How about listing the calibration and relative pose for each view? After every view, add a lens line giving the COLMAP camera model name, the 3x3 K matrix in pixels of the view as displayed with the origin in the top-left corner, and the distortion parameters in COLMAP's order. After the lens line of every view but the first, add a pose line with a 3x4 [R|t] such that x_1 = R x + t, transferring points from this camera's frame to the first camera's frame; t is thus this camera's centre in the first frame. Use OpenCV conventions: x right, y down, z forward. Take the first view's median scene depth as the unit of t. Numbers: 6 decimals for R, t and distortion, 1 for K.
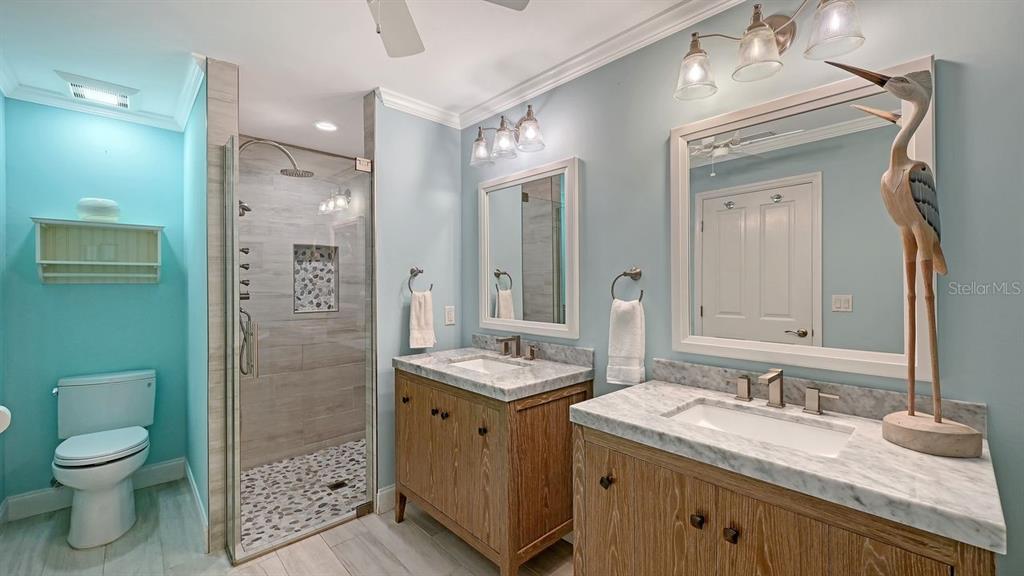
lens RADIAL K [[411.1, 0, 514.1], [0, 411.1, 288.5], [0, 0, 1]] dist [0.000888, 0.000473]
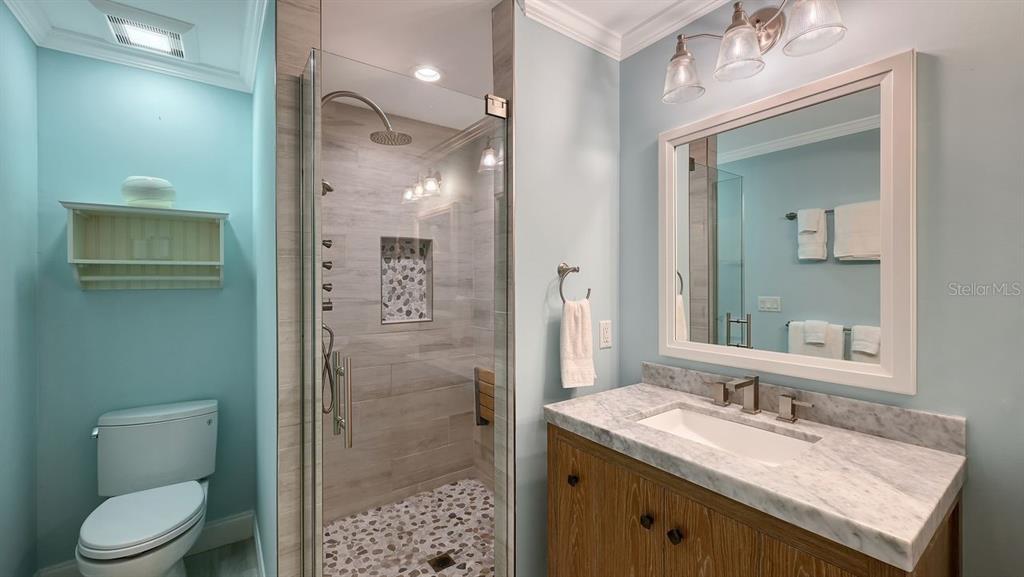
lens RADIAL K [[411.1, 0, 511.2], [0, 411.1, 283.7], [0, 0, 1]] dist [0.000888, 0.000473]
pose [[0.990440, -0.004479, -0.137871, -0.231307], [0.003414, 0.999963, -0.007956, -0.013633], [0.137901, 0.007410, 0.990418, 0.326233]]
